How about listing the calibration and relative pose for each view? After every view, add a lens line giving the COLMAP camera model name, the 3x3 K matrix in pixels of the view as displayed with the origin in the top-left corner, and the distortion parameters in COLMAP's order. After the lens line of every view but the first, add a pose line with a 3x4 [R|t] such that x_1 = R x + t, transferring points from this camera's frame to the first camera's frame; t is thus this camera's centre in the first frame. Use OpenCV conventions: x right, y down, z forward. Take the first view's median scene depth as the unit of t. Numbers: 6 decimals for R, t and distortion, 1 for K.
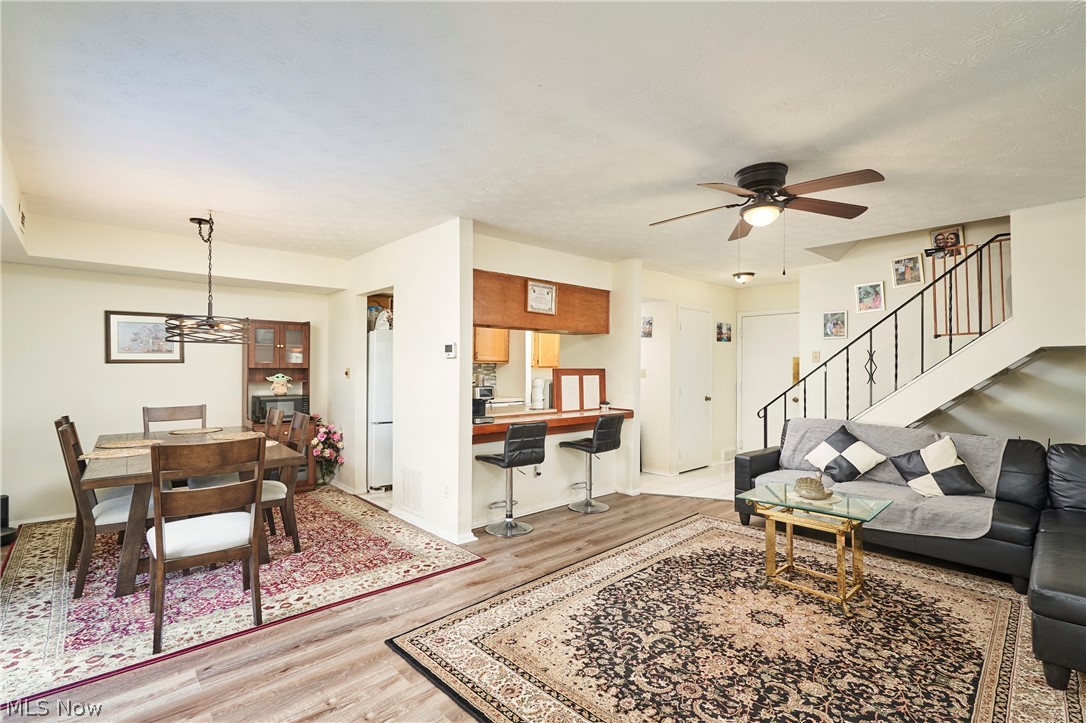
lens RADIAL K [[497.8, 0, 537.9], [0, 497.8, 365.3], [0, 0, 1]] dist [-0.002654, -0.000191]
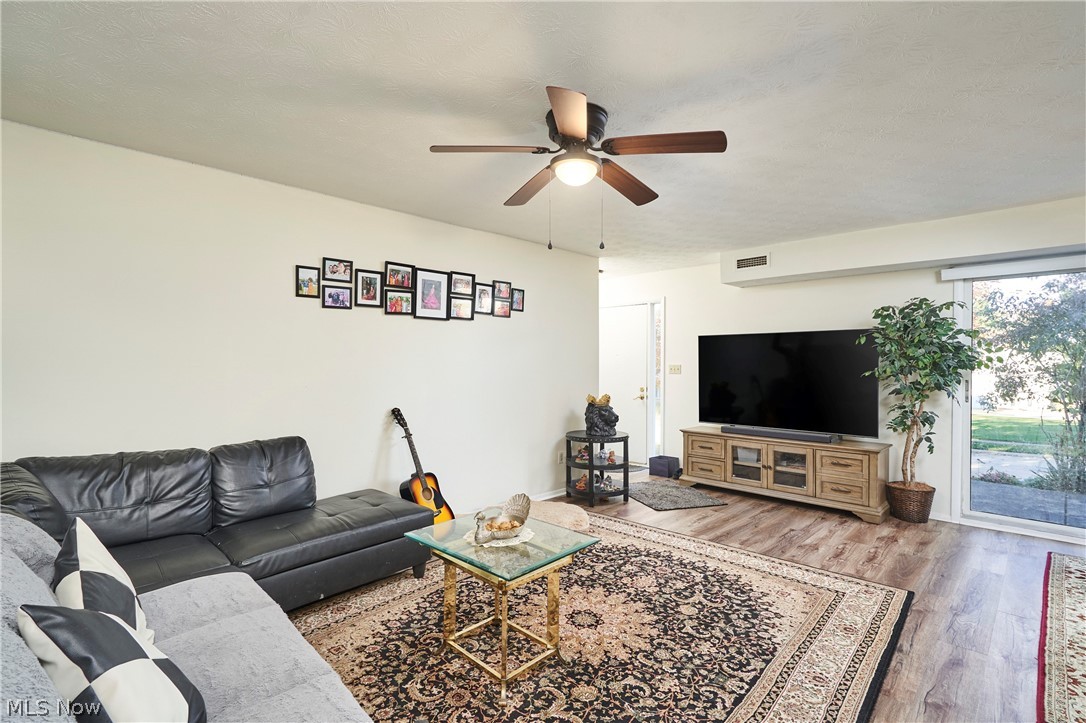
lens RADIAL K [[497.8, 0, 537.9], [0, 497.8, 365.3], [0, 0, 1]] dist [-0.002654, -0.000191]
pose [[-0.998961, -0.004043, -0.045384, 0.435307], [-0.004317, 0.999973, 0.005938, 0.002790], [0.045359, 0.006128, -0.998952, 1.431676]]
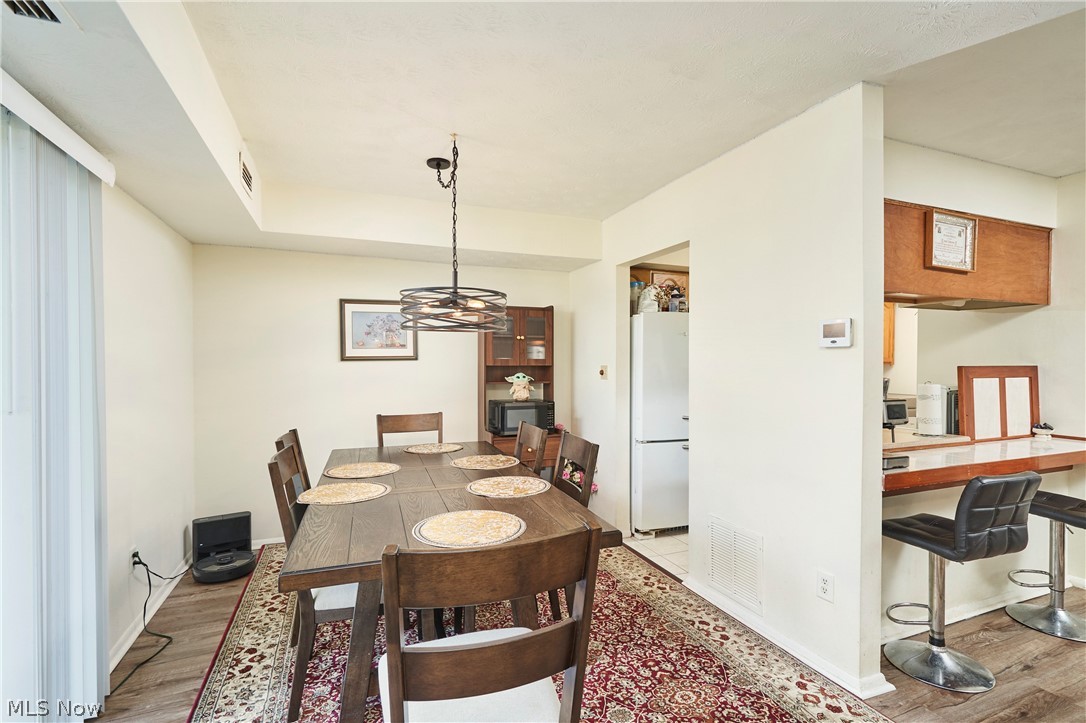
lens RADIAL K [[497.8, 0, 537.9], [0, 497.8, 365.3], [0, 0, 1]] dist [-0.002654, -0.000191]
pose [[0.933840, -0.001795, -0.357686, -0.299924], [0.005001, 0.999955, 0.008038, -0.001969], [0.357656, -0.009294, 0.933807, 0.389724]]
